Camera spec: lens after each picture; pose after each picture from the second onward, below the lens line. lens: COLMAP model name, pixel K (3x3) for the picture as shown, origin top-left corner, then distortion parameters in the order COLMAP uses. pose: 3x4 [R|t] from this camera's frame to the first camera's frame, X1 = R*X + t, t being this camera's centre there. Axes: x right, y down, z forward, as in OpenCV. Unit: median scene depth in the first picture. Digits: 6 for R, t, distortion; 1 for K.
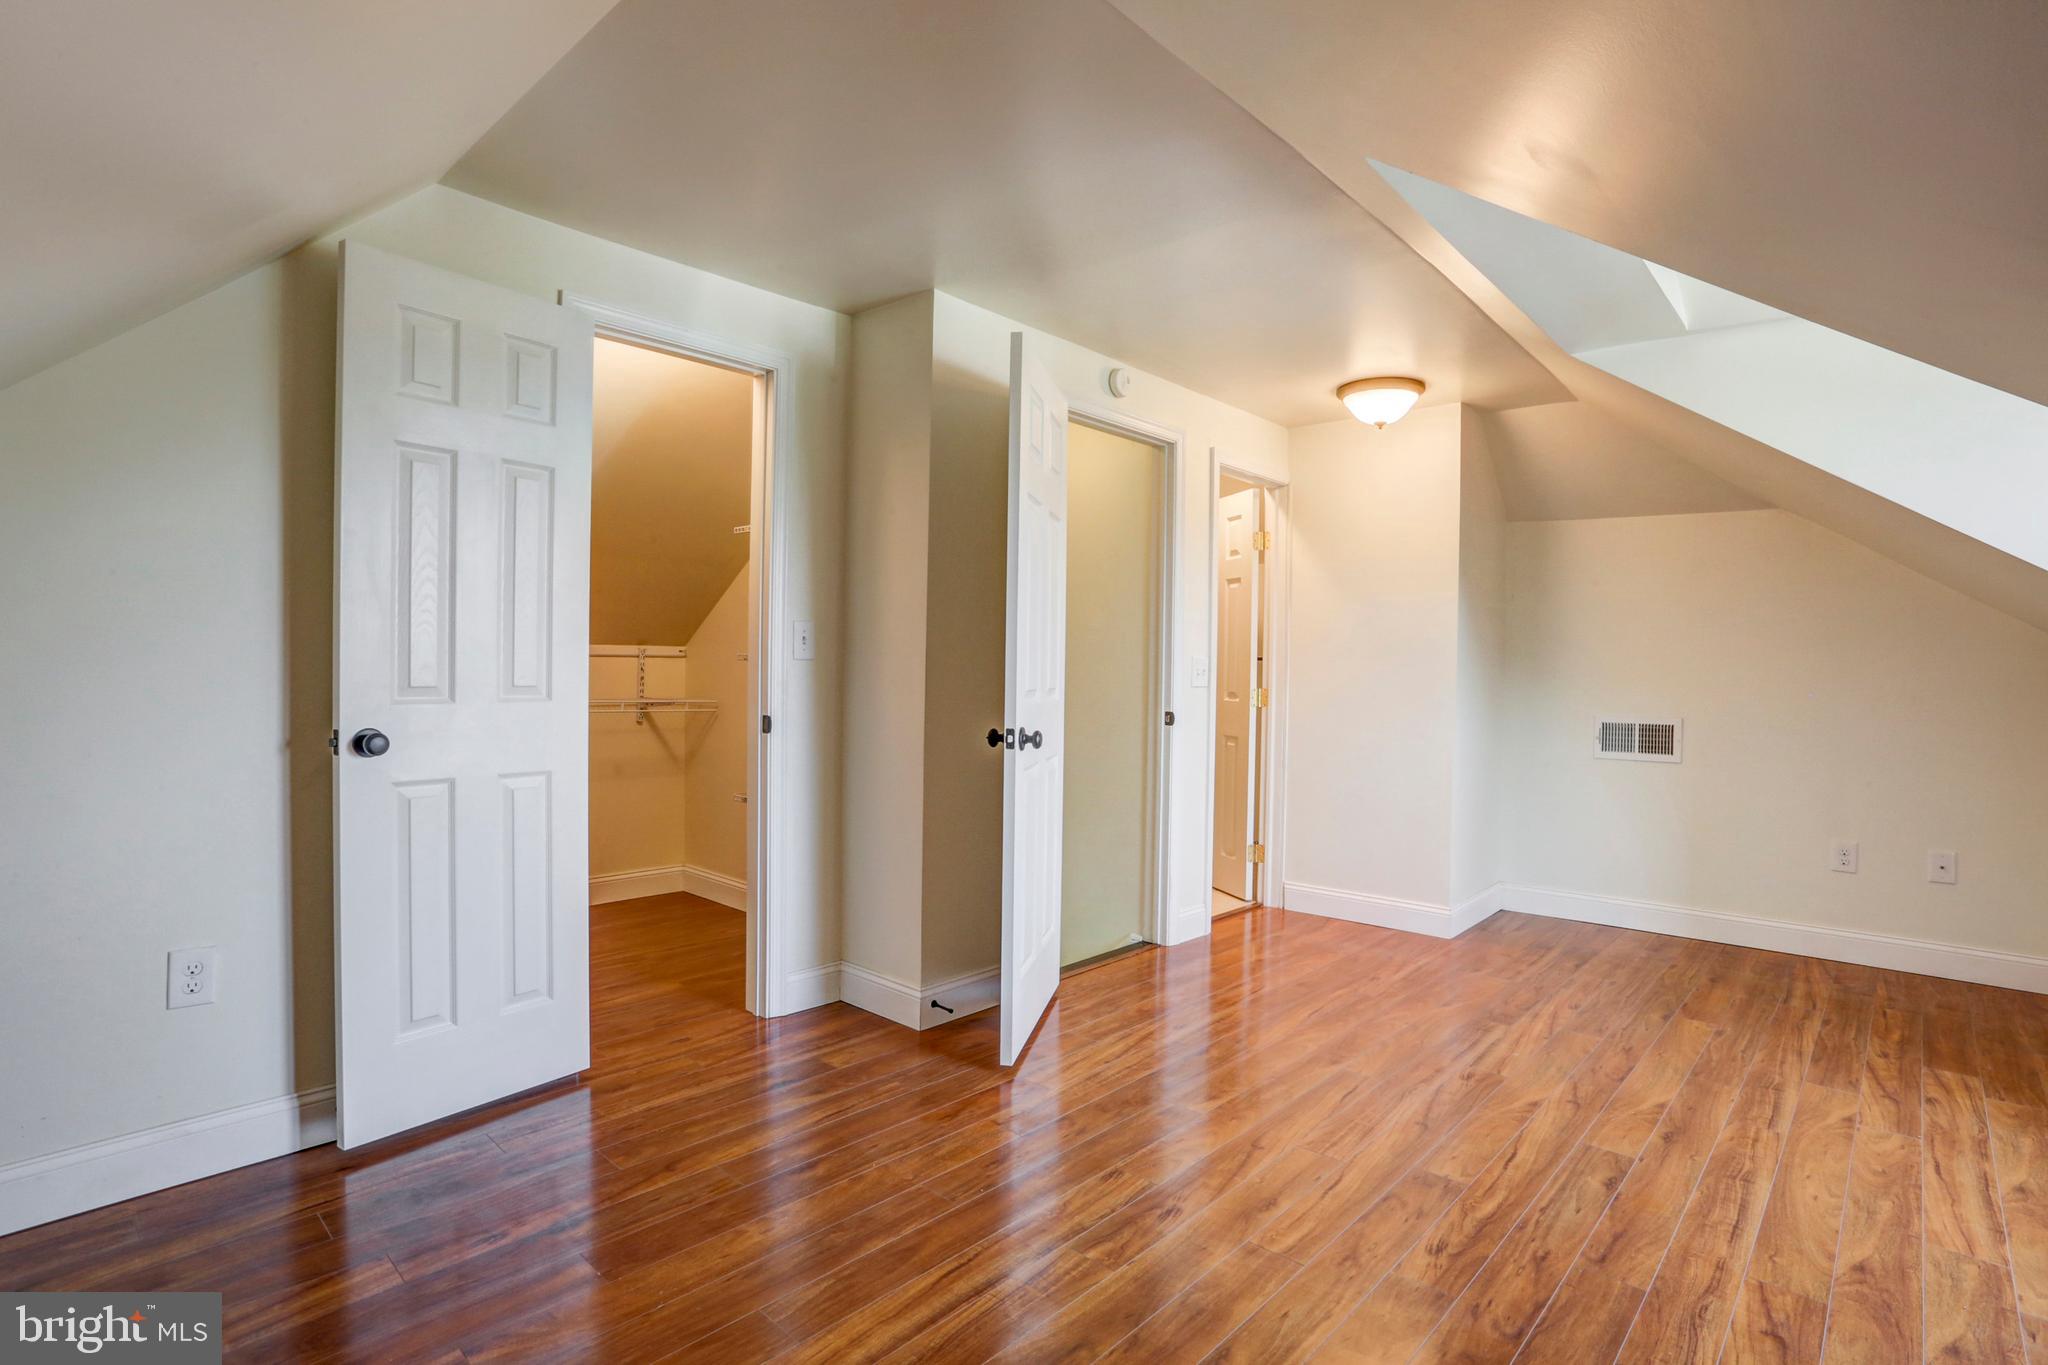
lens RADIAL K [[997.9, 0, 1030.3], [0, 997.9, 684.4], [0, 0, 1]] dist [-0.070718, 0.029129]
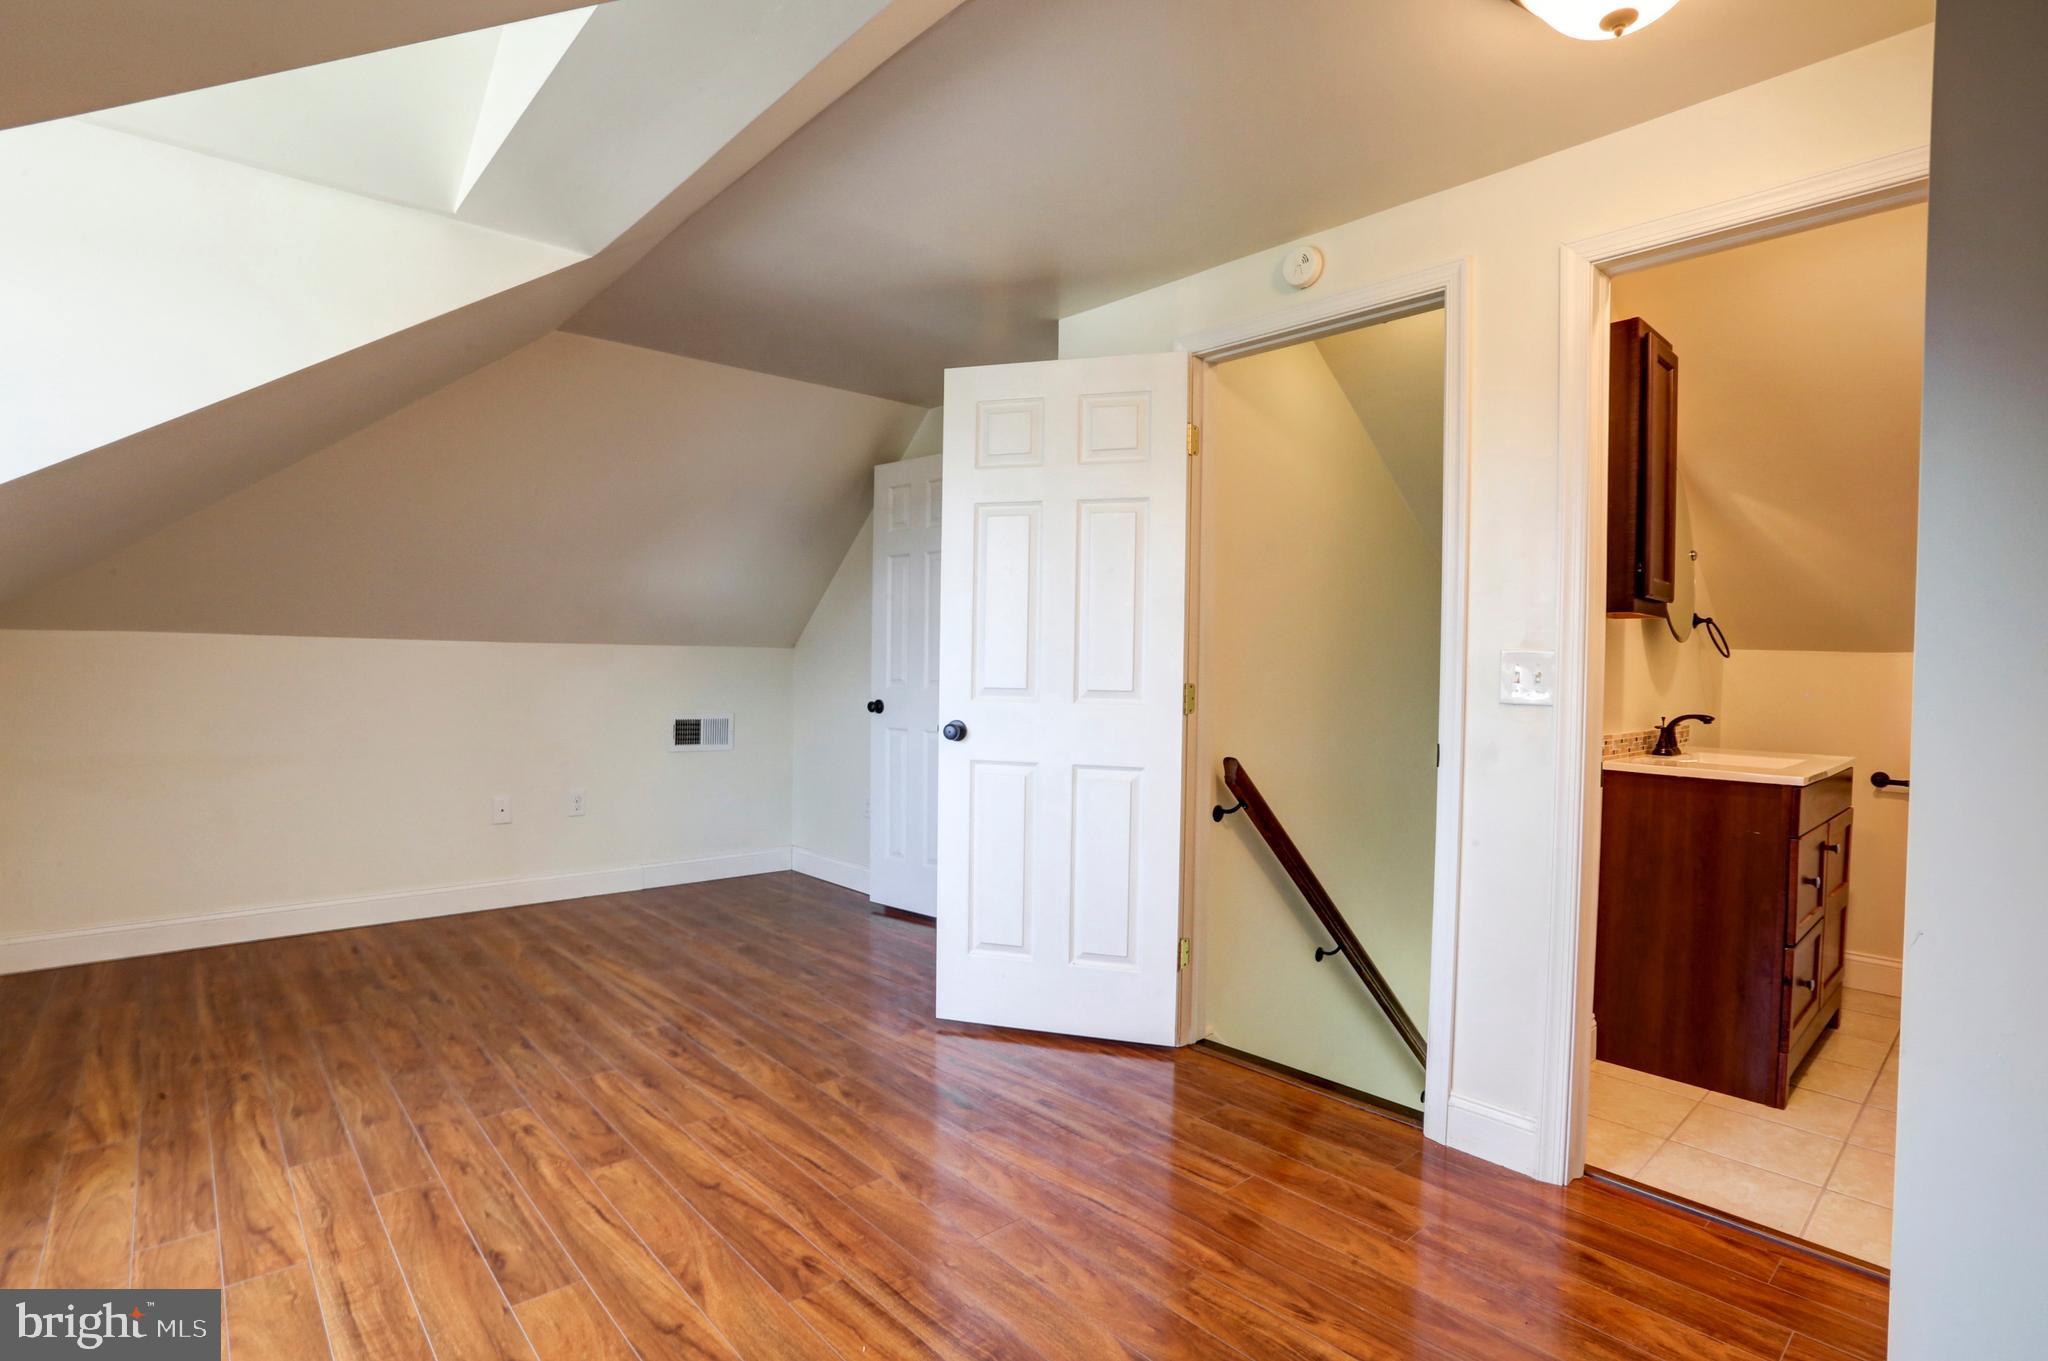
lens RADIAL K [[997.9, 0, 1029.5], [0, 997.9, 674.9], [0, 0, 1]] dist [-0.070718, 0.029129]
pose [[-0.092303, -0.007743, -0.995701, 1.502163], [-0.031400, 0.999495, -0.004861, -0.005118], [0.995236, 0.030816, -0.092500, 1.634271]]
